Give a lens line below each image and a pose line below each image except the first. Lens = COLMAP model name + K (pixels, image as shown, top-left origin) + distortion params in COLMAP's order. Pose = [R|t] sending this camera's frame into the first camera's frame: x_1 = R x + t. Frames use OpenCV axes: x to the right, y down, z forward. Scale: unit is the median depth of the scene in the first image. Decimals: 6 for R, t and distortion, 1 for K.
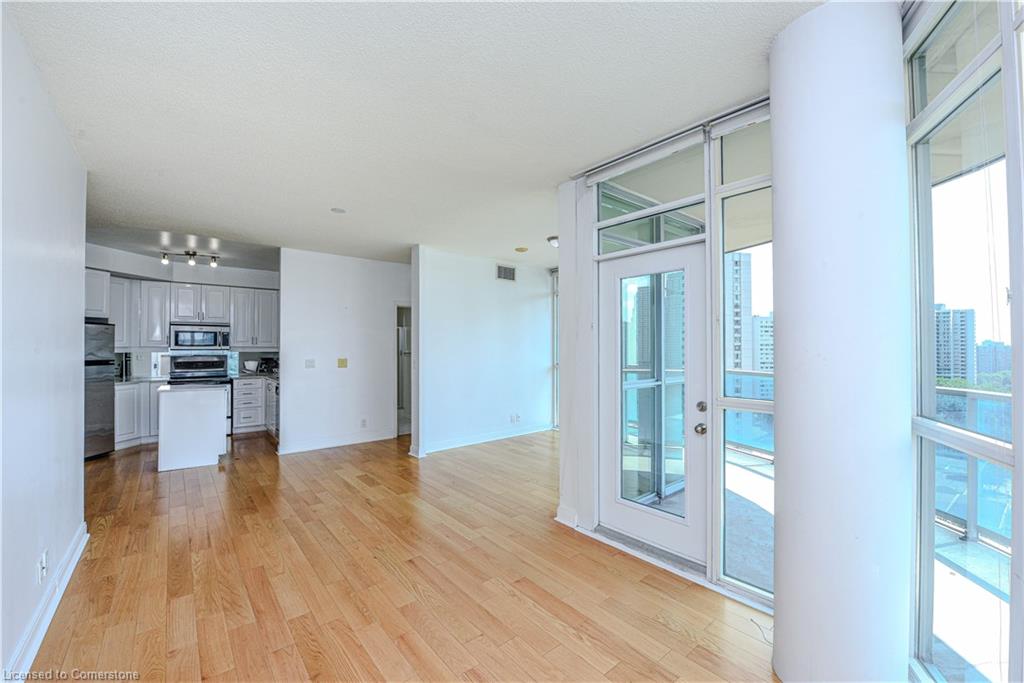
lens RADIAL K [[415.4, 0, 518.6], [0, 415.4, 342.1], [0, 0, 1]] dist [-0.016253, -0.002093]
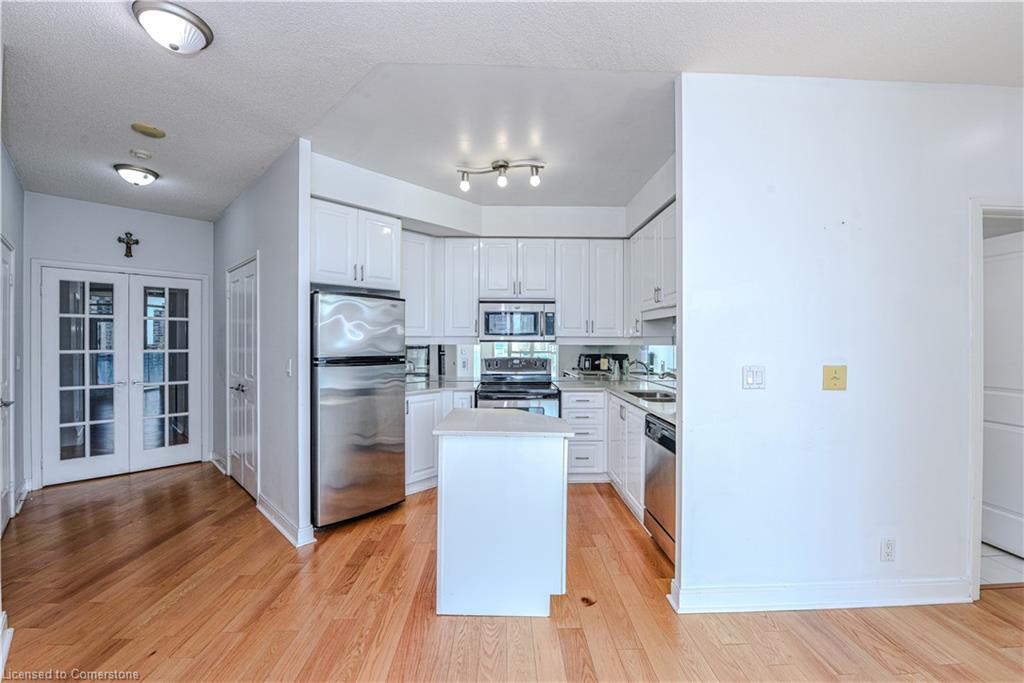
lens RADIAL K [[415.4, 0, 507.2], [0, 415.4, 341.9], [0, 0, 1]] dist [-0.016253, -0.002093]
pose [[0.773192, 0.002979, -0.634166, -0.438935], [0.003530, 0.999953, 0.009001, 0.016187], [0.634163, -0.009198, 0.773145, 0.574003]]
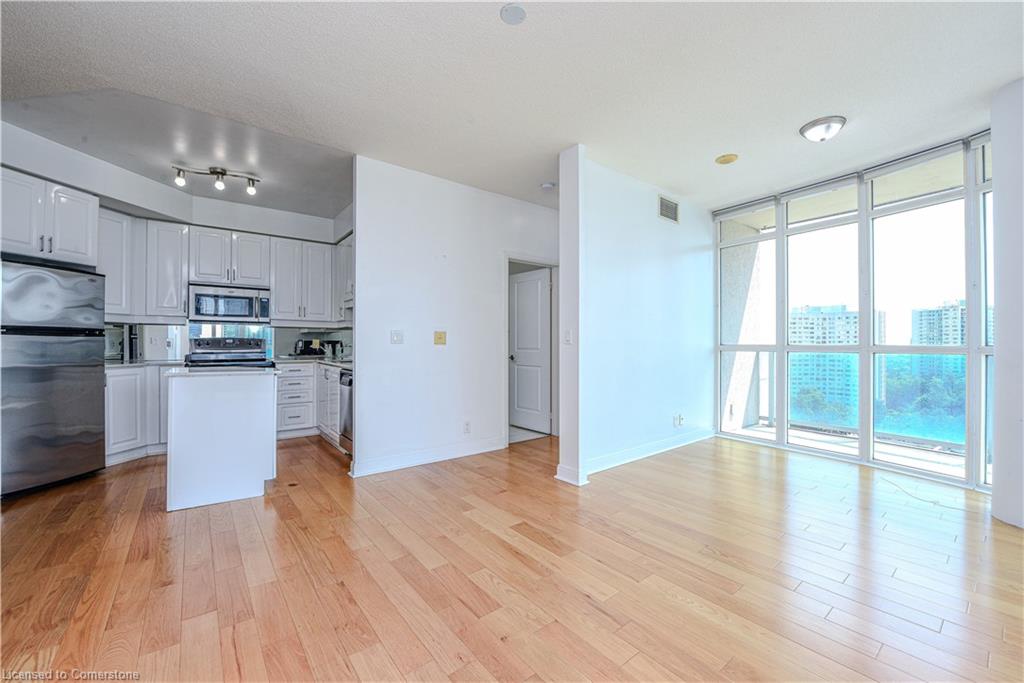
lens RADIAL K [[415.4, 0, 520.4], [0, 415.4, 342.1], [0, 0, 1]] dist [-0.016253, -0.002093]
pose [[0.999496, 0.002878, -0.031603, -0.286868], [-0.002634, 0.999967, 0.007742, 0.054661], [0.031624, -0.007654, 0.999471, 0.348248]]
